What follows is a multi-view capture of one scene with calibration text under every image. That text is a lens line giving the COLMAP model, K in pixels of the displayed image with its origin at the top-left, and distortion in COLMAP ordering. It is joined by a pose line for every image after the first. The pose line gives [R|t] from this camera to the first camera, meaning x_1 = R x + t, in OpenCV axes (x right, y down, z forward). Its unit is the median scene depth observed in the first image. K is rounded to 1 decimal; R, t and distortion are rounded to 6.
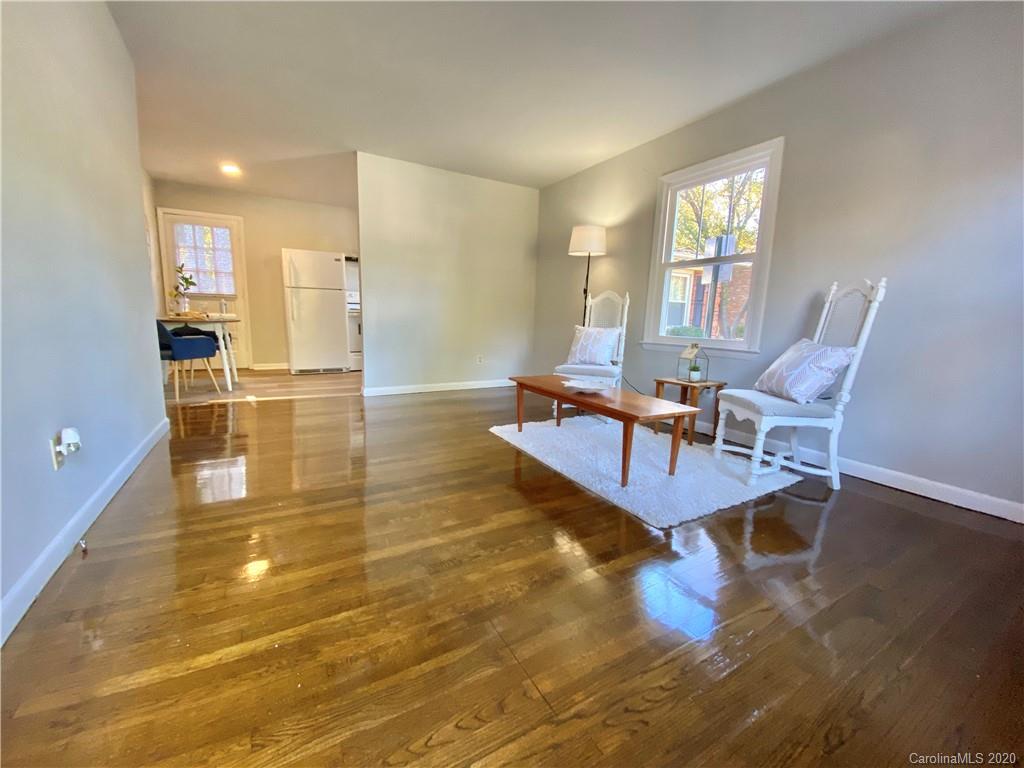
lens RADIAL K [[414.1, 0, 513.1], [0, 414.1, 383.3], [0, 0, 1]] dist [0.036064, -0.029824]
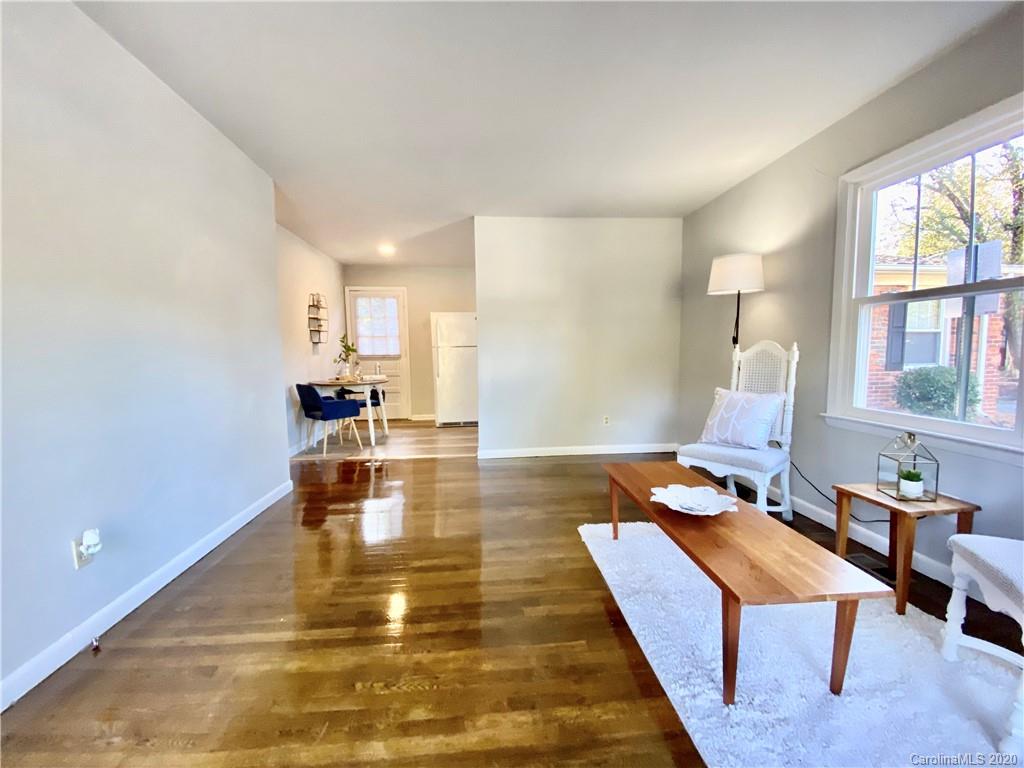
lens RADIAL K [[414.1, 0, 513.1], [0, 414.1, 383.3], [0, 0, 1]] dist [0.036064, -0.029824]
pose [[0.907122, -0.006717, -0.420815, 0.136620], [-0.028840, 0.996530, -0.078073, -0.080854], [0.419879, 0.082958, 0.903781, 0.173428]]
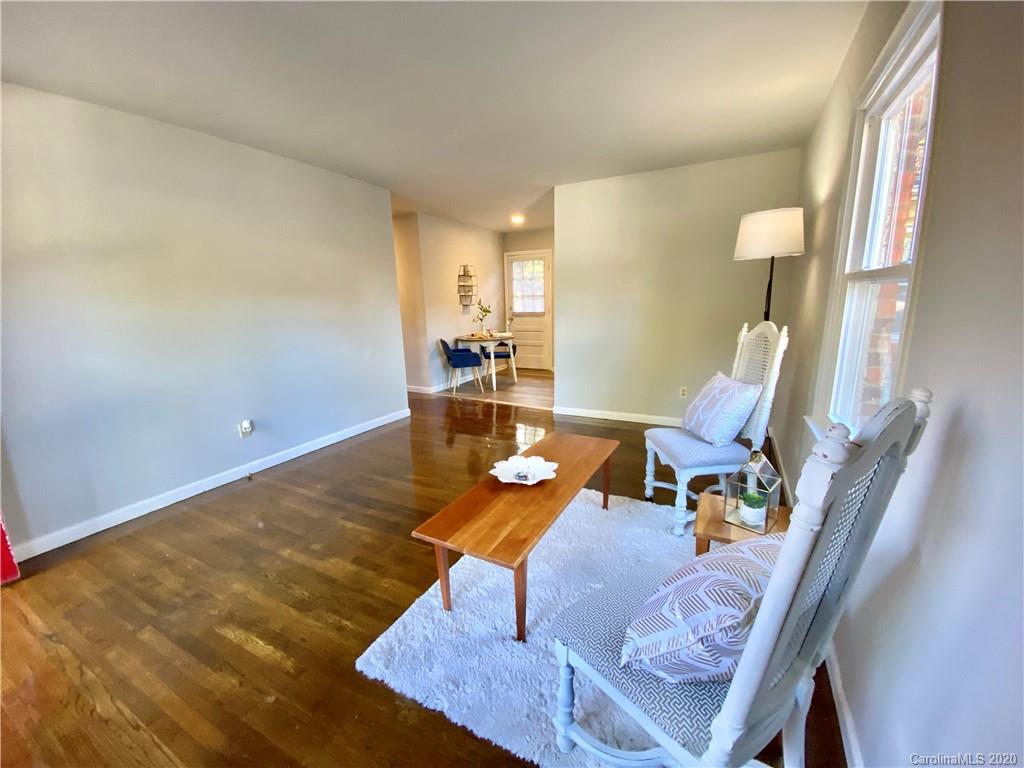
lens RADIAL K [[414.1, 0, 513.1], [0, 414.1, 383.3], [0, 0, 1]] dist [0.036064, -0.029824]
pose [[0.534736, 0.127661, -0.835320, 0.541354], [-0.095332, 0.991325, 0.090475, -0.152935], [0.839624, 0.031252, 0.542268, 0.368561]]
